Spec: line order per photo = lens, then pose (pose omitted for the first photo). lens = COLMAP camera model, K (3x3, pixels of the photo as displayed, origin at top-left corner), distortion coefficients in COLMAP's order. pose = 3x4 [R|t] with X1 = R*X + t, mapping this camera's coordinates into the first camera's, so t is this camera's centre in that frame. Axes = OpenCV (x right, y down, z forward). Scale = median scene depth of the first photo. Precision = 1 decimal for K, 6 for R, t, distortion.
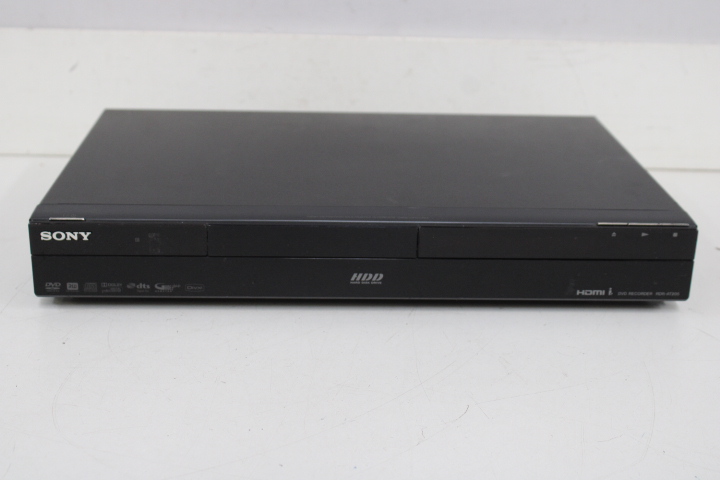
lens RADIAL K [[1086.9, 0, 361.2], [0, 1086.9, 234.1], [0, 0, 1]] dist [-0.008509, 0.000000]
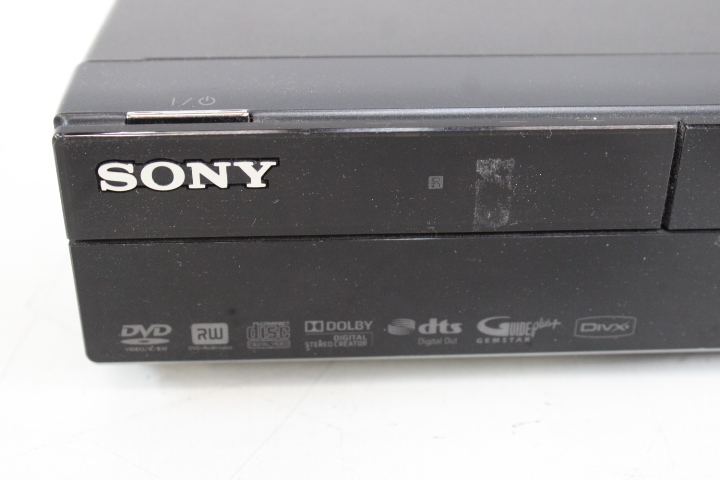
lens RADIAL K [[1085.2, 0, 363.4], [0, 1085.2, 242.6], [0, 0, 1]] dist [-0.053836, 0.000000]
pose [[0.999797, -0.018289, -0.008476, -0.217200], [0.019425, 0.986481, 0.162722, -0.025215], [0.005386, -0.162854, 0.986636, 0.697351]]
